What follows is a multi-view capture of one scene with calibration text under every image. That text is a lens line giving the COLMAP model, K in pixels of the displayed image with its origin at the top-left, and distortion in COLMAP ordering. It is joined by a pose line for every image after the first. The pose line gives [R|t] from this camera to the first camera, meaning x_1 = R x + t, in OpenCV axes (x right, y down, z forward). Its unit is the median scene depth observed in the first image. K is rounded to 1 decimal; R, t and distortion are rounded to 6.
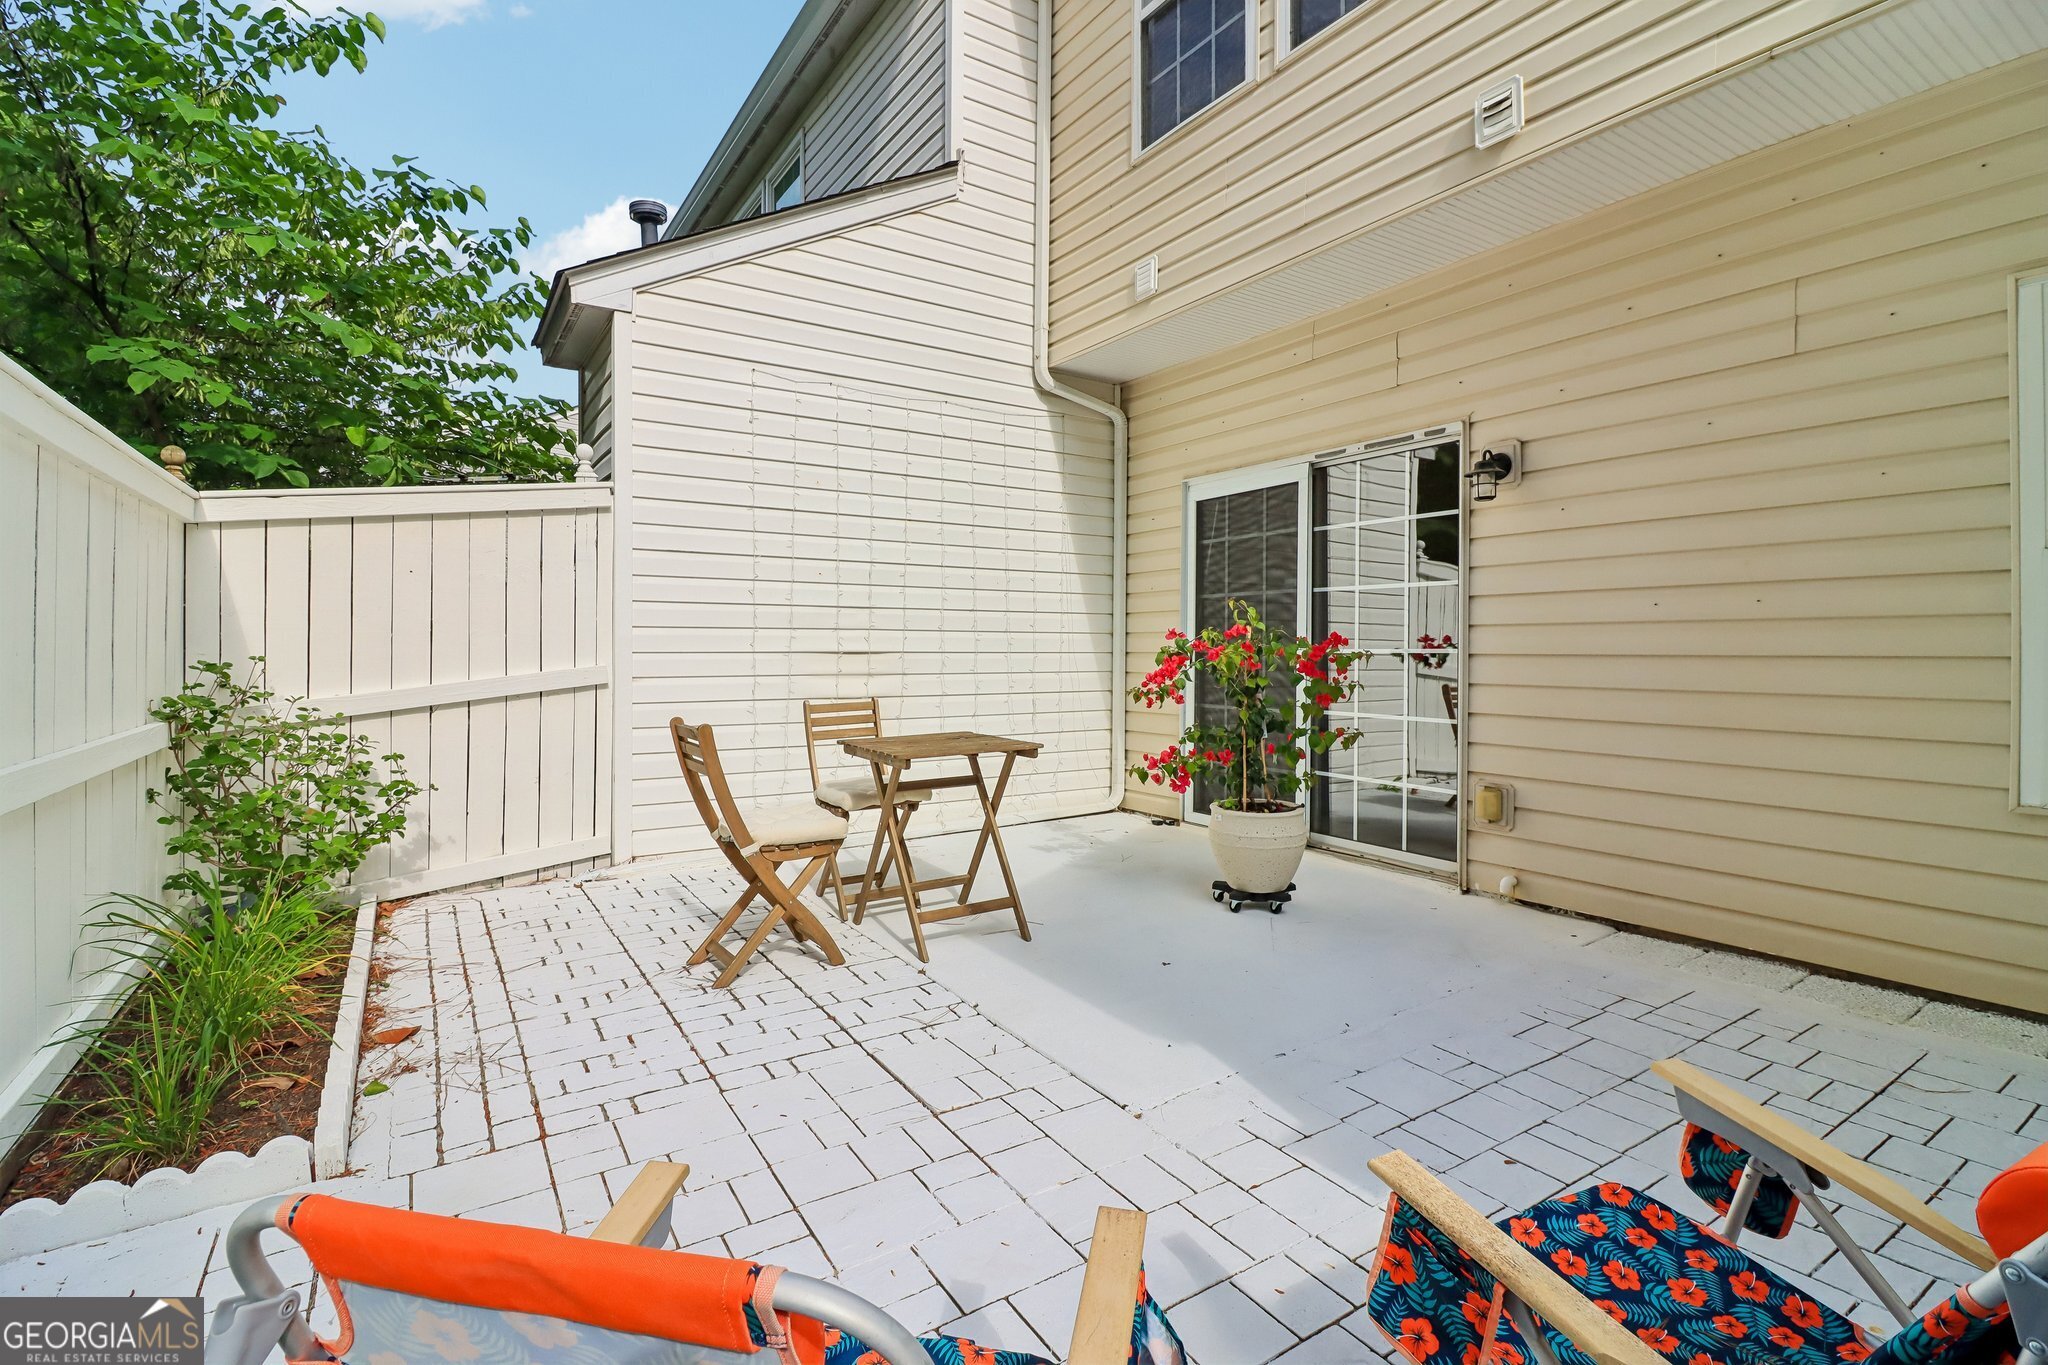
lens RADIAL K [[949.5, 0, 1033.5], [0, 949.5, 653.0], [0, 0, 1]] dist [-0.002983, -0.010076]
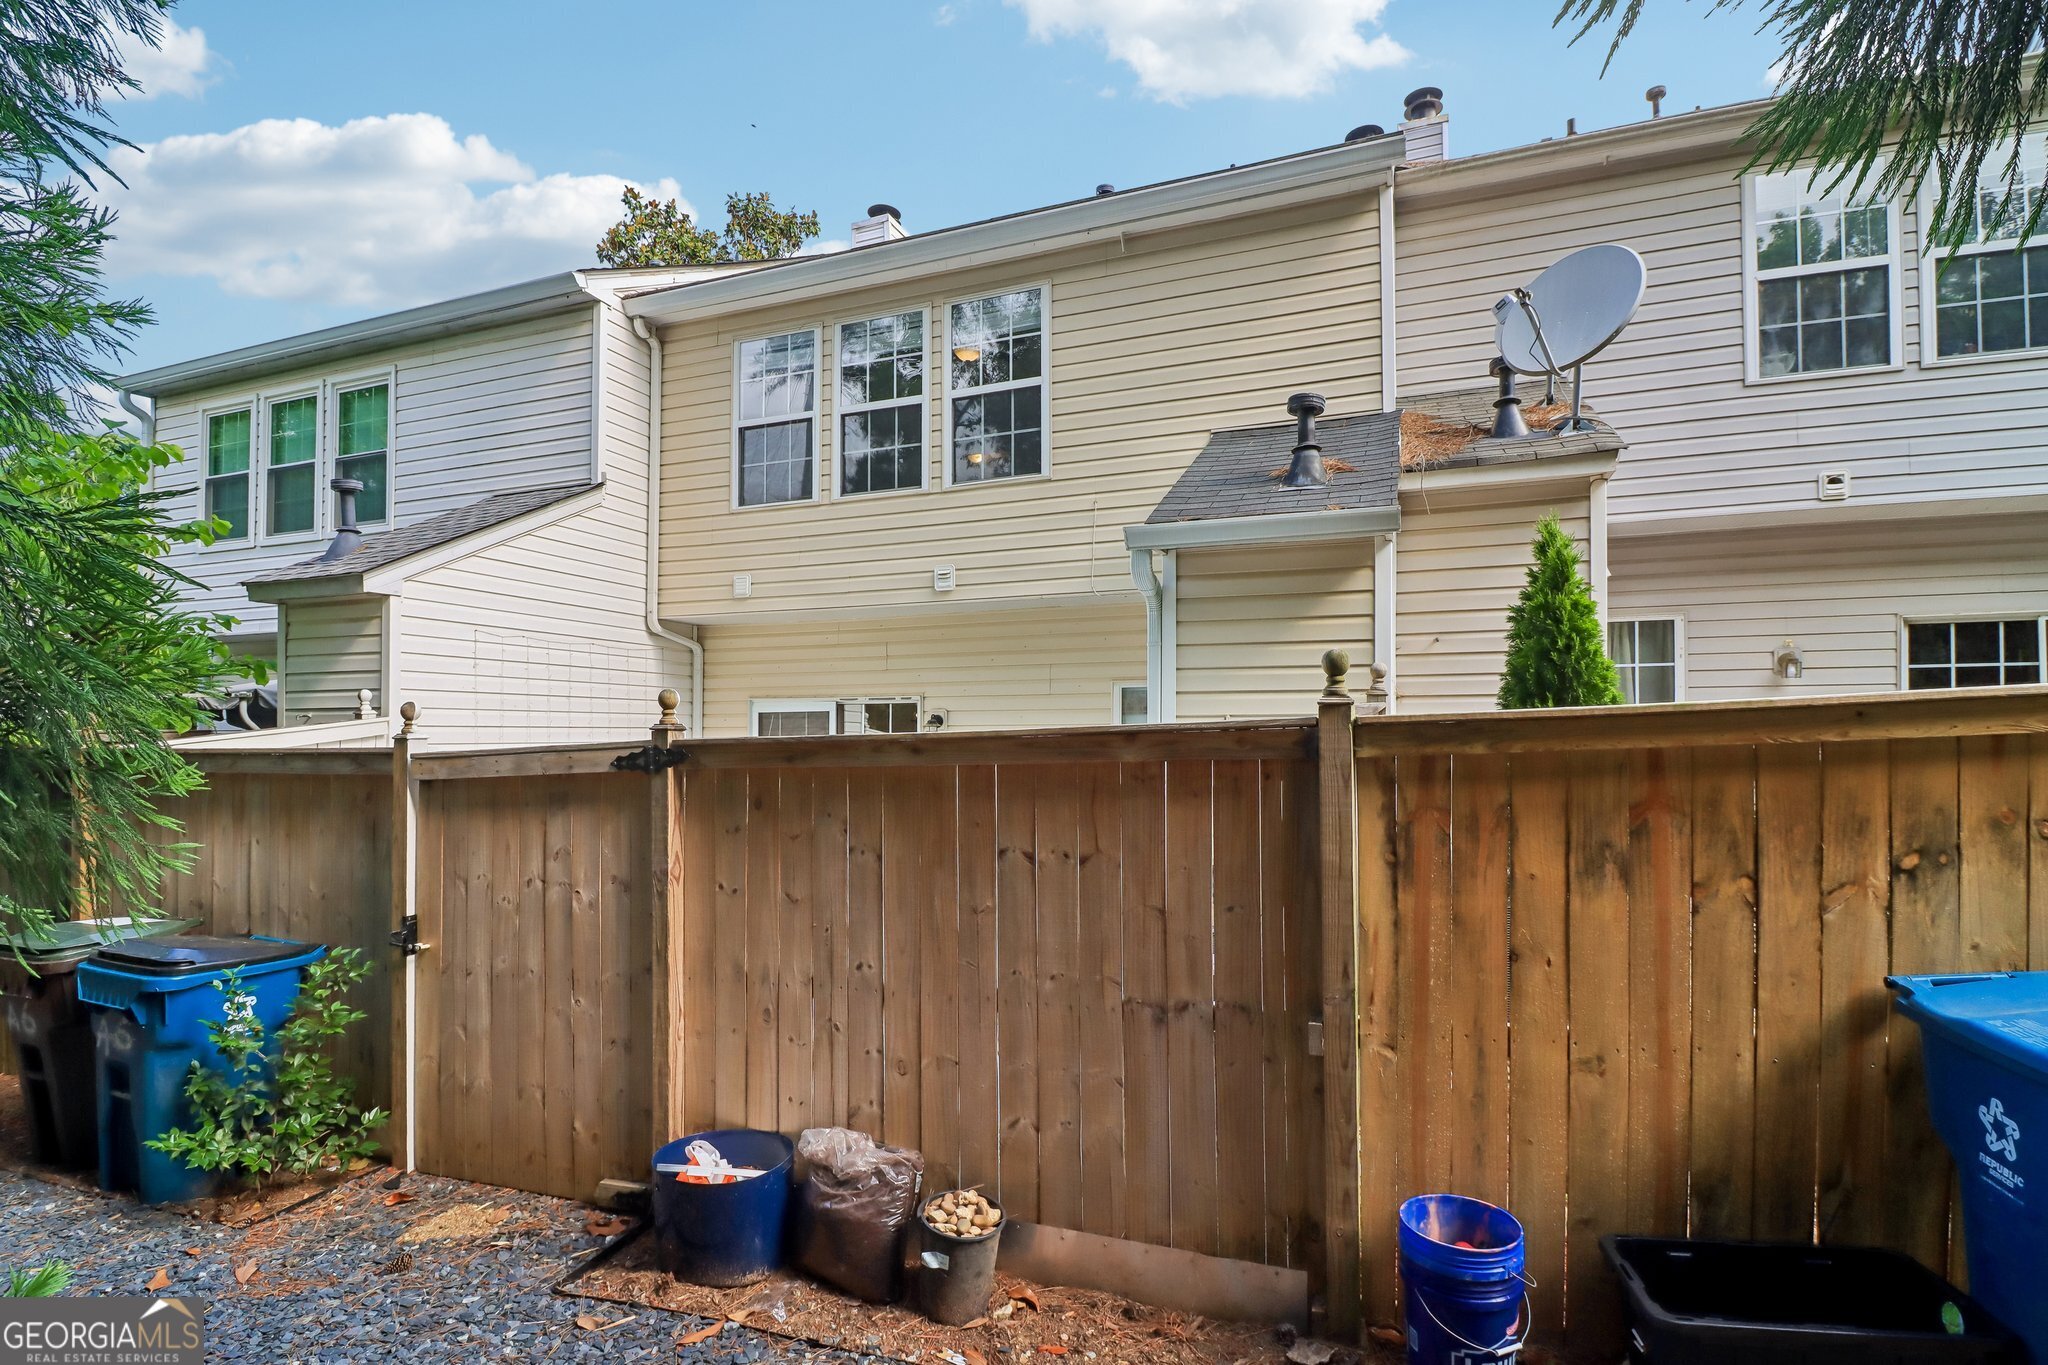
lens RADIAL K [[949.5, 0, 1043.0], [0, 949.5, 696.3], [0, 0, 1]] dist [-0.002983, -0.010076]
pose [[0.800191, 0.023310, 0.599293, -0.500152], [0.006068, 0.998879, -0.046955, -0.136594], [-0.599715, 0.041210, 0.799152, -0.698790]]
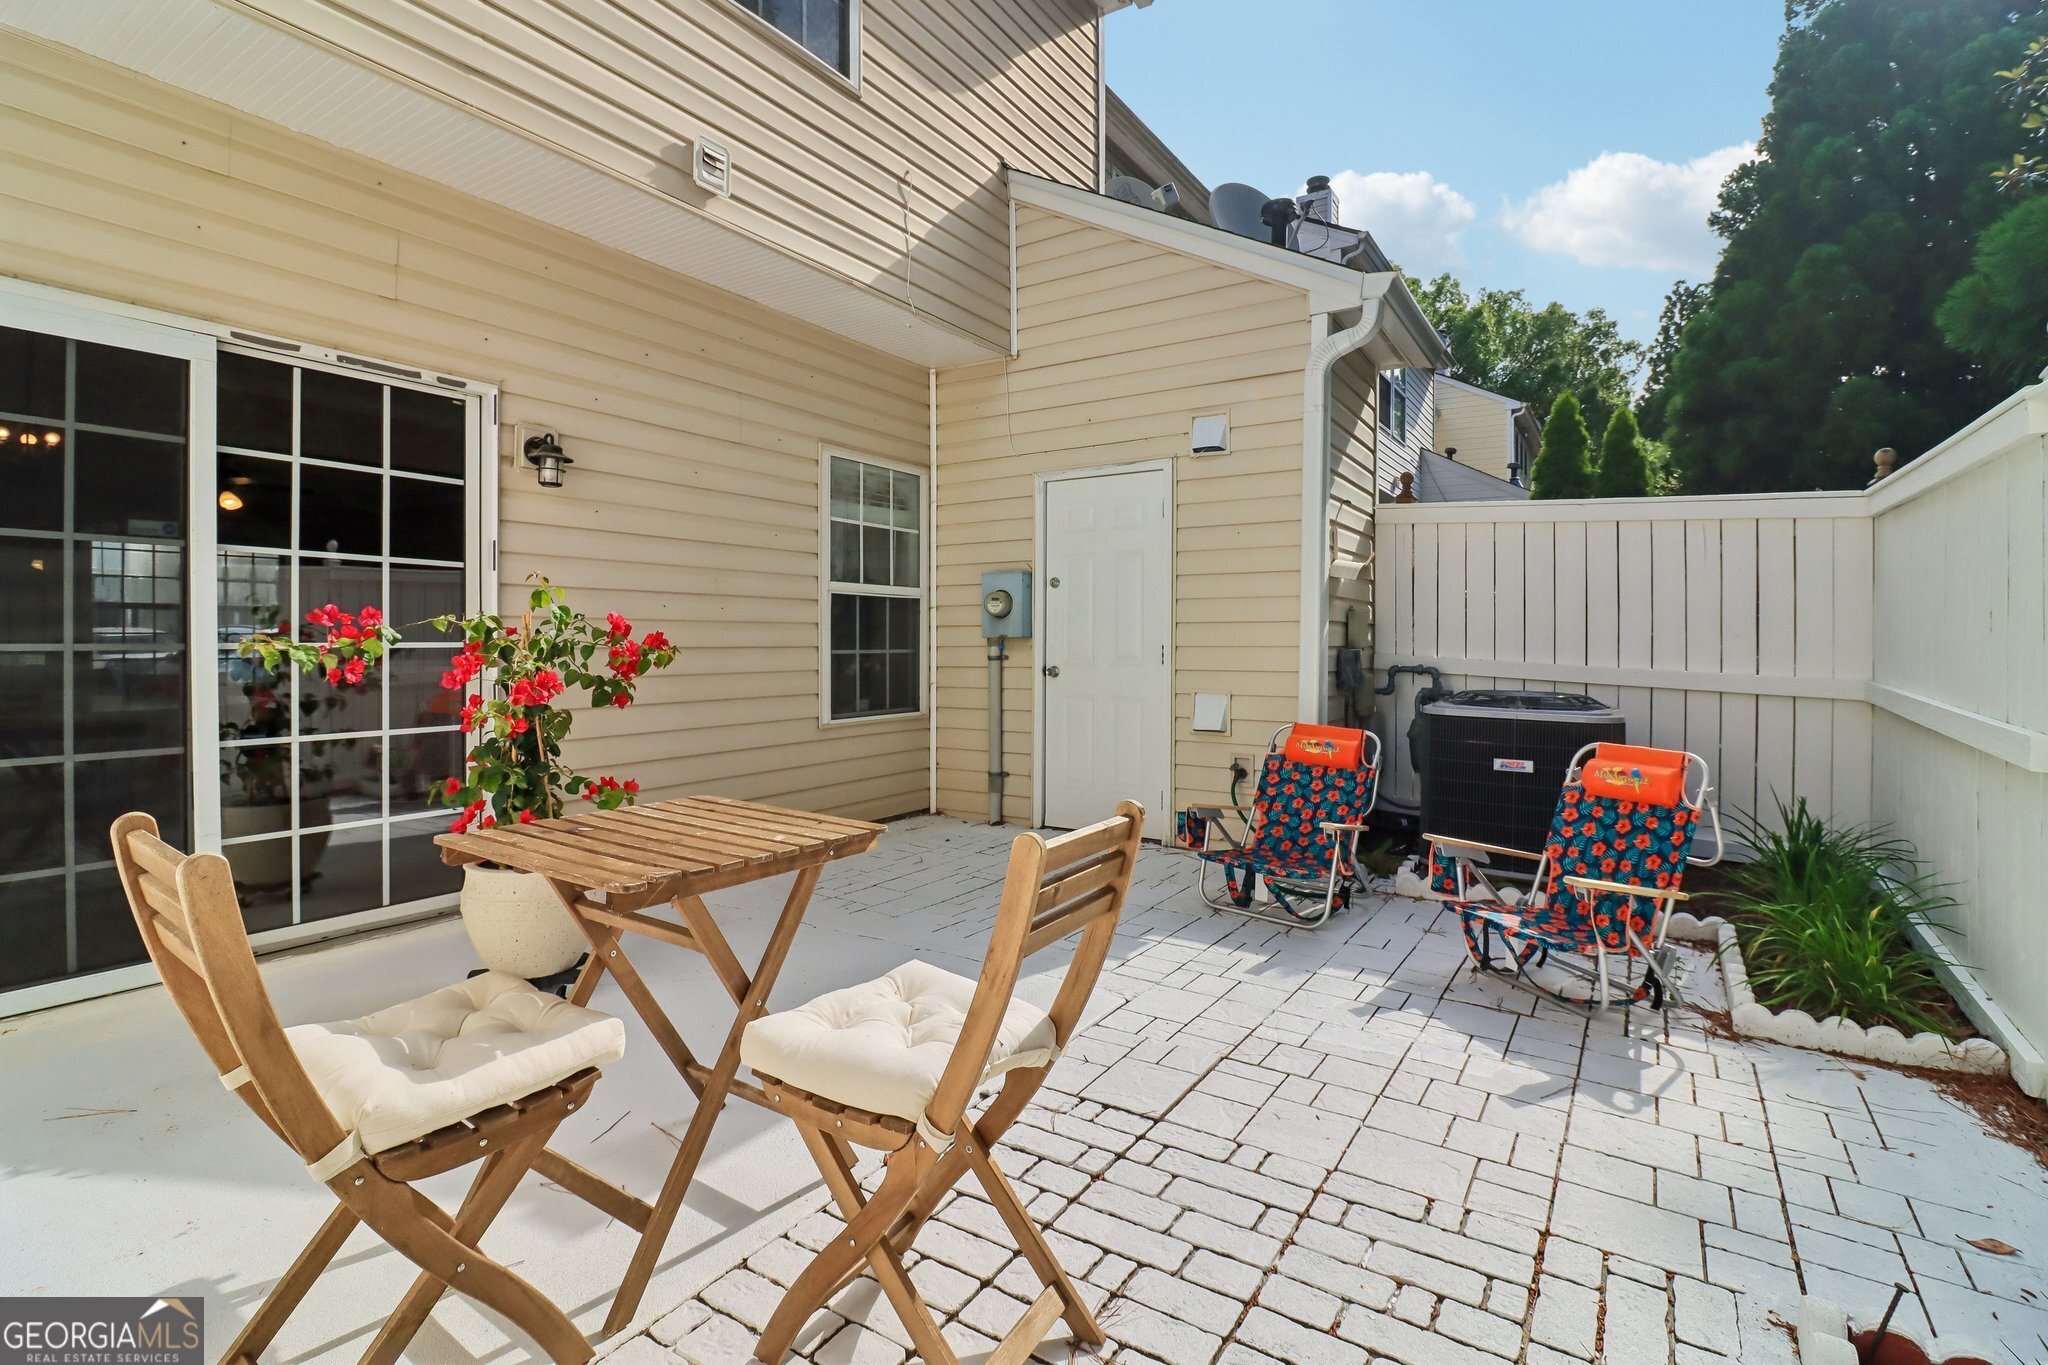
lens RADIAL K [[949.5, 0, 1029.2], [0, 949.5, 645.0], [0, 0, 1]] dist [-0.002983, -0.010076]
pose [[-0.407804, -0.006307, 0.913048, -0.521158], [0.000325, 0.999975, 0.007052, -0.007310], [-0.913070, 0.003173, -0.407791, 0.838430]]
